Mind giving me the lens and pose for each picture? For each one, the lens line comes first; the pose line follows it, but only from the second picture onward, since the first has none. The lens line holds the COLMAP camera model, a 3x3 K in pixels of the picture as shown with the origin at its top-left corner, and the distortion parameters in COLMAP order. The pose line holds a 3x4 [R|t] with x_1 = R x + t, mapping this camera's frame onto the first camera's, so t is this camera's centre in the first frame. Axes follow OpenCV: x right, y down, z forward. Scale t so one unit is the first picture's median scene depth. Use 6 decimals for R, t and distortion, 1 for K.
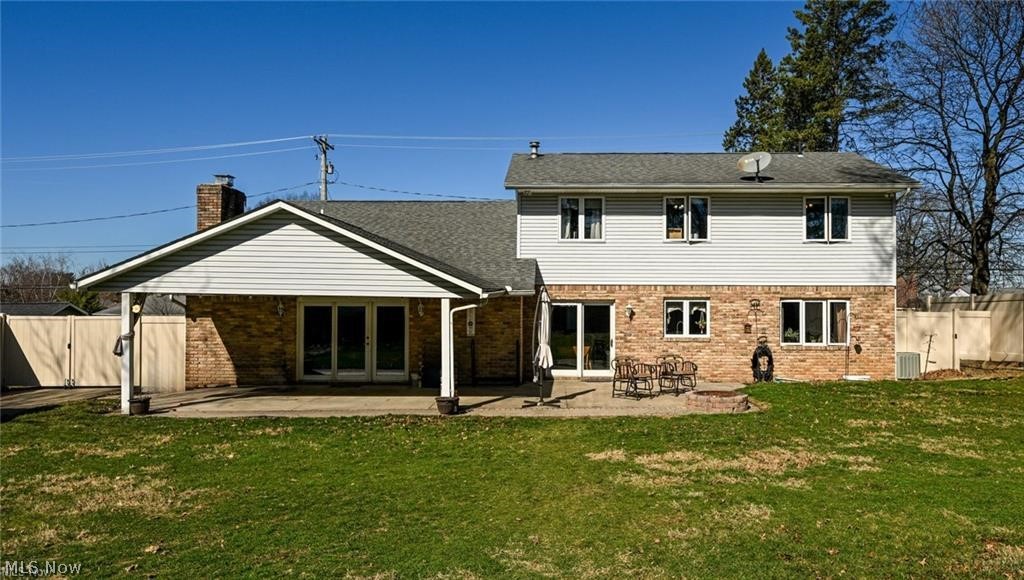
lens RADIAL K [[721.4, 0, 512.1], [0, 721.4, 295.8], [0, 0, 1]] dist [-0.014607, -0.002106]
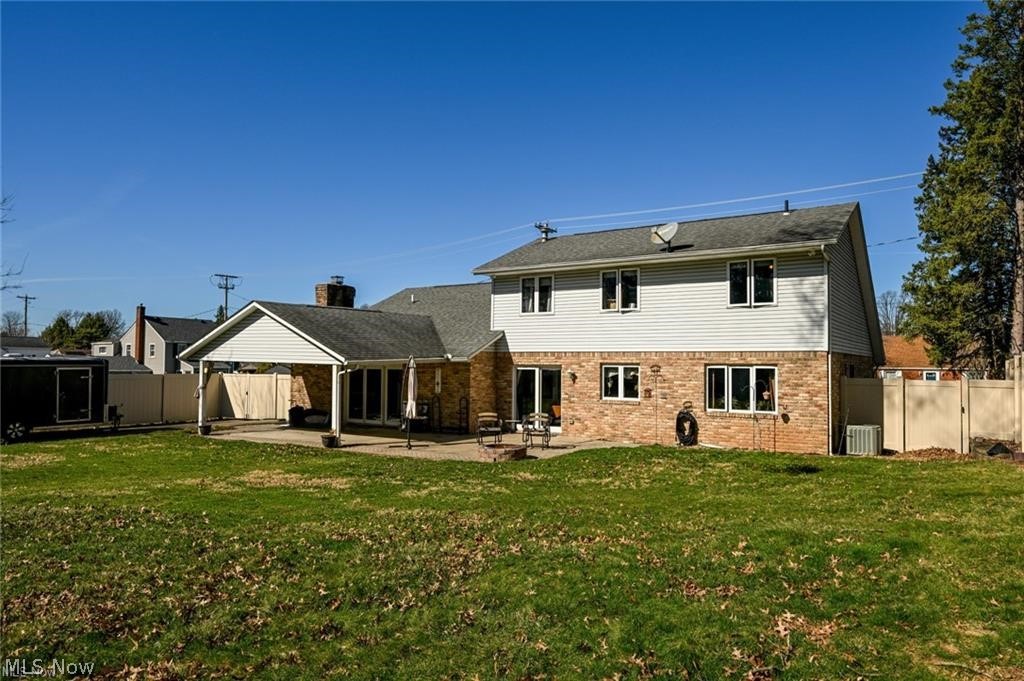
lens RADIAL K [[703.3, 0, 512.3], [0, 703.3, 341.1], [0, 0, 1]] dist [-0.019715, -0.000711]
pose [[0.835908, -0.014873, -0.548669, 0.685811], [0.003759, 0.999764, -0.021374, -0.008934], [0.548857, 0.015804, 0.835767, 0.033814]]
